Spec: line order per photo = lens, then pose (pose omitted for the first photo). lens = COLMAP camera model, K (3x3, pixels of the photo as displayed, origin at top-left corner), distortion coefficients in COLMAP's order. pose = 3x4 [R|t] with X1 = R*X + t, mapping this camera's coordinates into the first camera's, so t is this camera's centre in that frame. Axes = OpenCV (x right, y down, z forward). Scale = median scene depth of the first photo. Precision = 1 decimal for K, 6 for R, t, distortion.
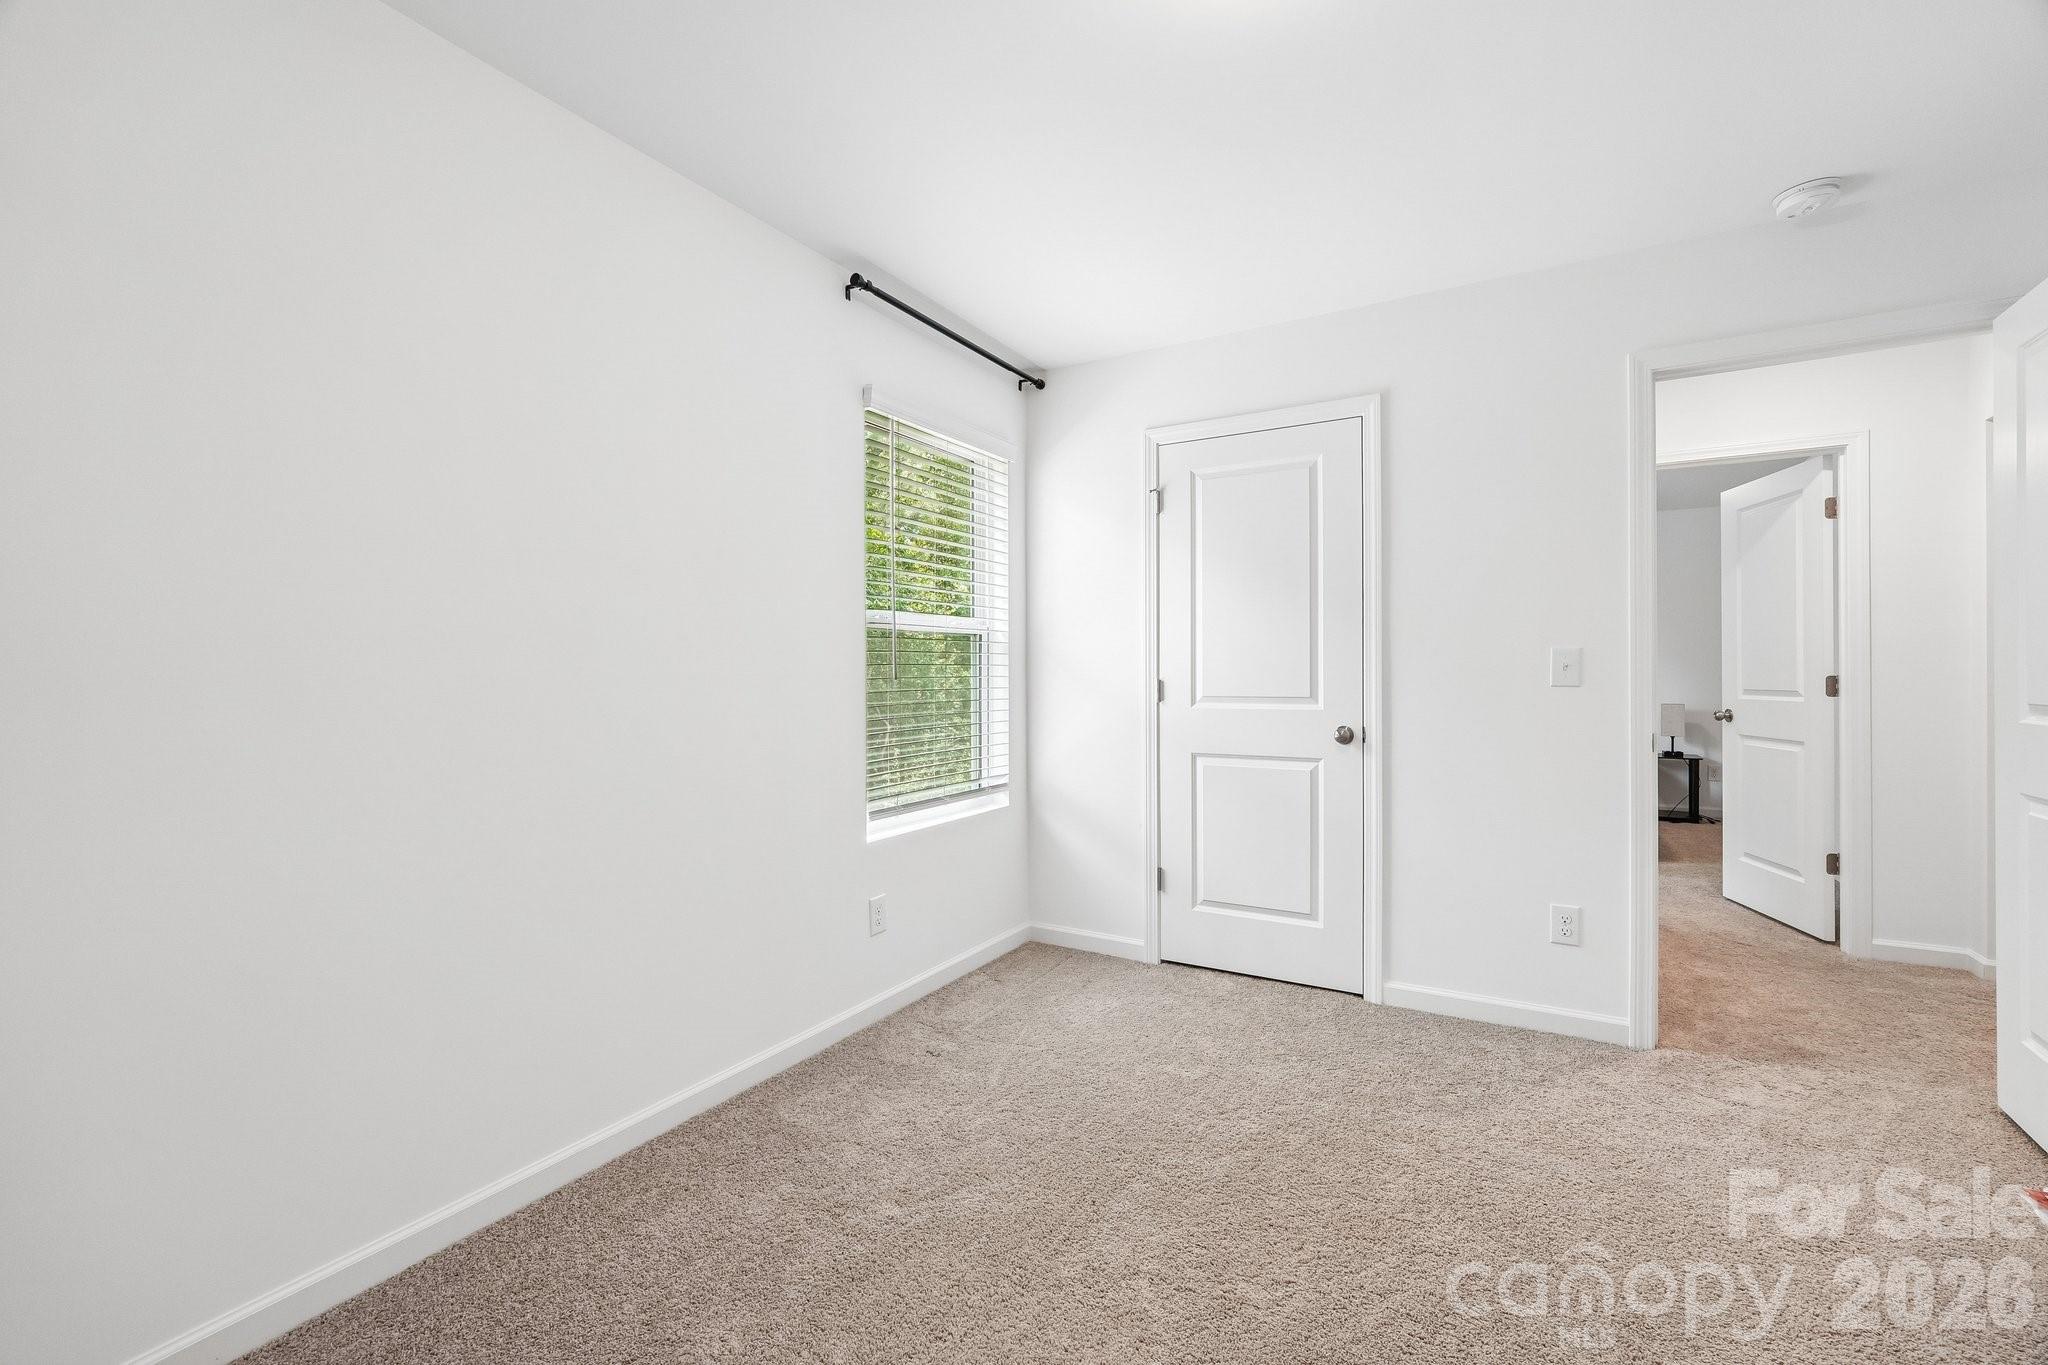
lens RADIAL K [[860.0, 0, 1024.0], [0, 860.0, 682.5], [0, 0, 1]] dist [-0.021657, 0.009260]
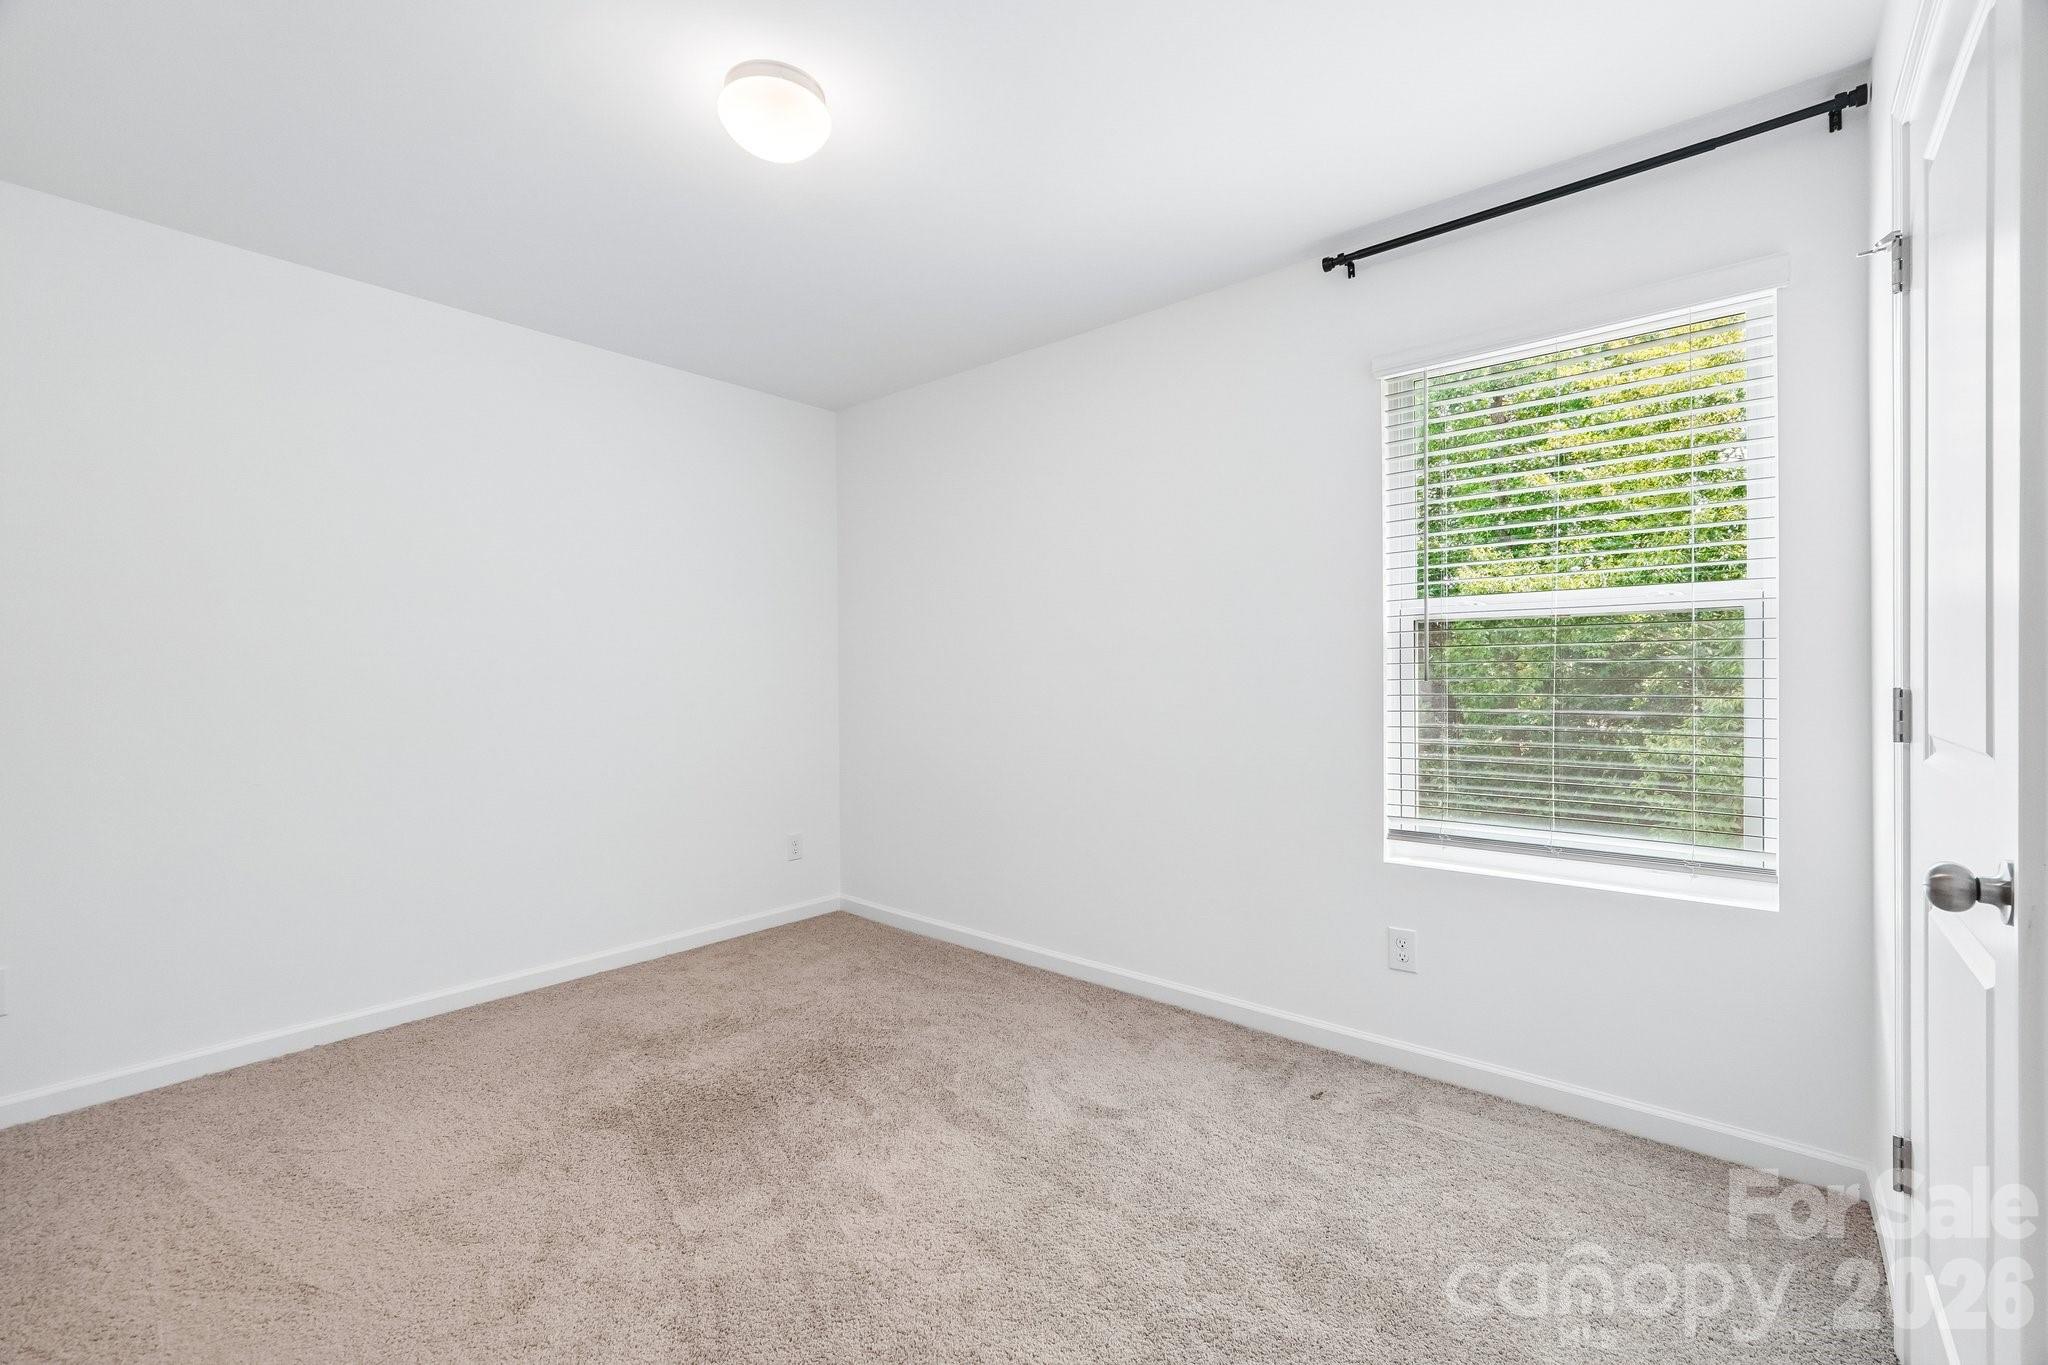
lens RADIAL K [[860.0, 0, 1024.0], [0, 860.0, 682.5], [0, 0, 1]] dist [-0.021657, 0.009260]
pose [[-0.169416, 0.010820, -0.985485, 0.685786], [-0.003470, 0.999927, 0.011575, -0.010249], [0.985538, 0.005381, -0.169366, 0.698620]]
